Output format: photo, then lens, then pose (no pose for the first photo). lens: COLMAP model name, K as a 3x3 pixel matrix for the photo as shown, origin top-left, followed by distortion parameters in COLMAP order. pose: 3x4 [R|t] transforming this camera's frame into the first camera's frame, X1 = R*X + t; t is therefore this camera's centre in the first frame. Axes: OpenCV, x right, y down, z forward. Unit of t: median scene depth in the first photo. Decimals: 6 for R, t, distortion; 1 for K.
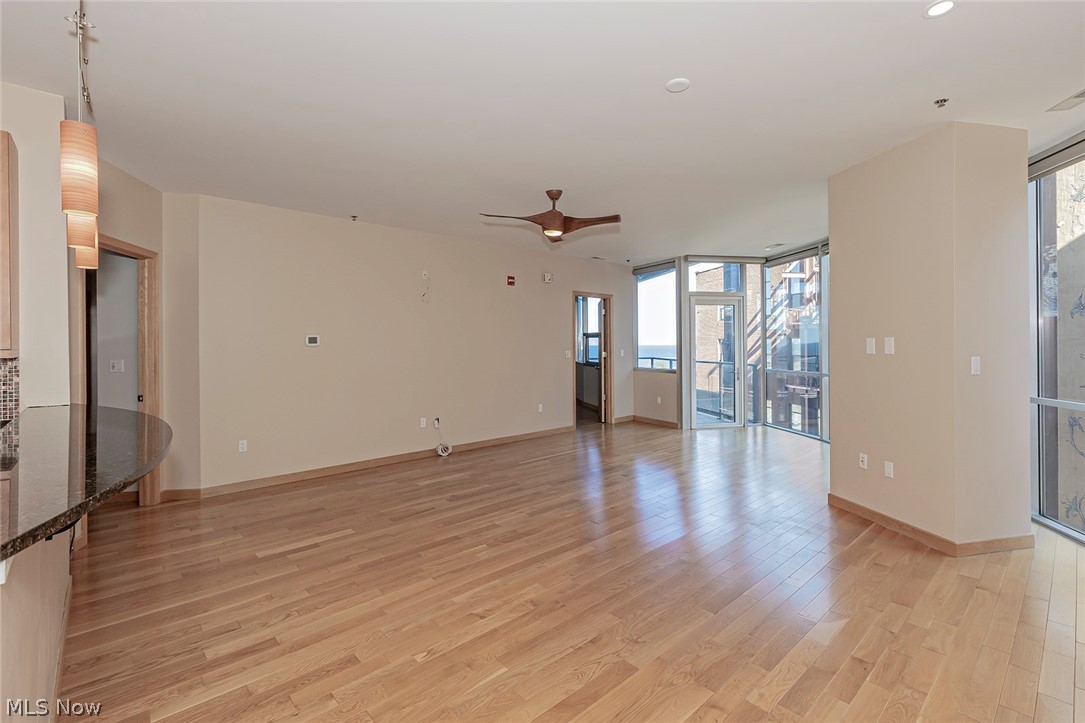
lens RADIAL K [[505.7, 0, 566.4], [0, 505.7, 343.2], [0, 0, 1]] dist [0.007251, -0.004848]
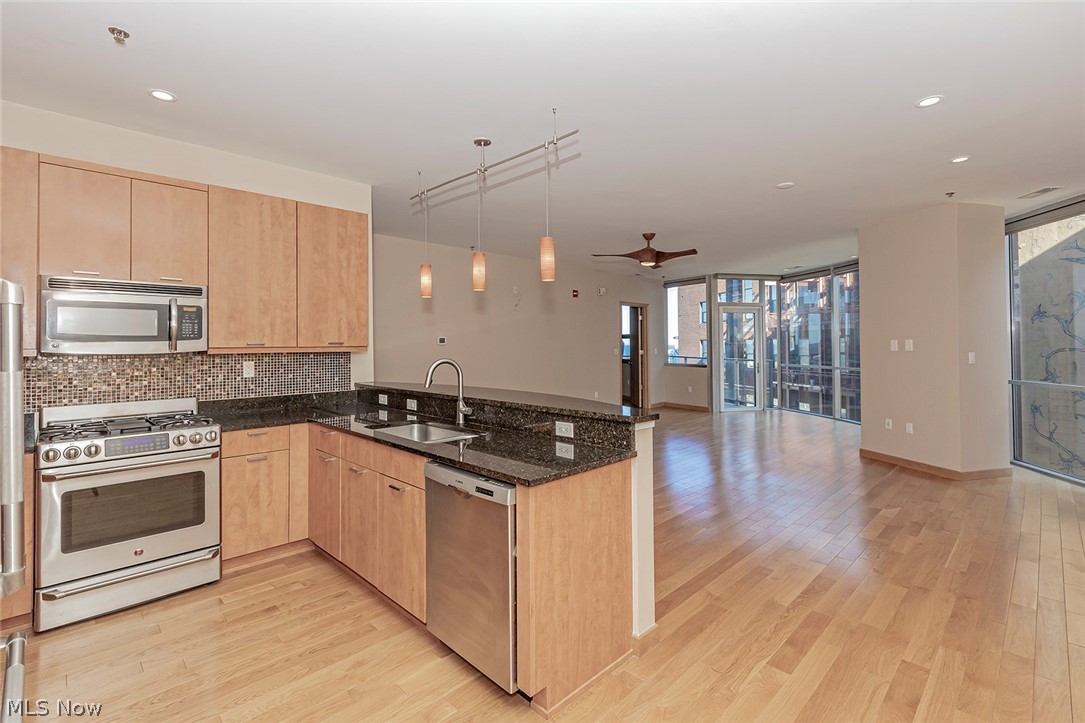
lens RADIAL K [[470.0, 0, 528.8], [0, 470.0, 338.5], [0, 0, 1]] dist [-0.002001, 0.000579]
pose [[0.999420, 0.001372, -0.034033, -0.188130], [-0.001745, 0.999939, -0.010913, 0.001097], [0.034016, 0.010966, 0.999361, -0.181267]]
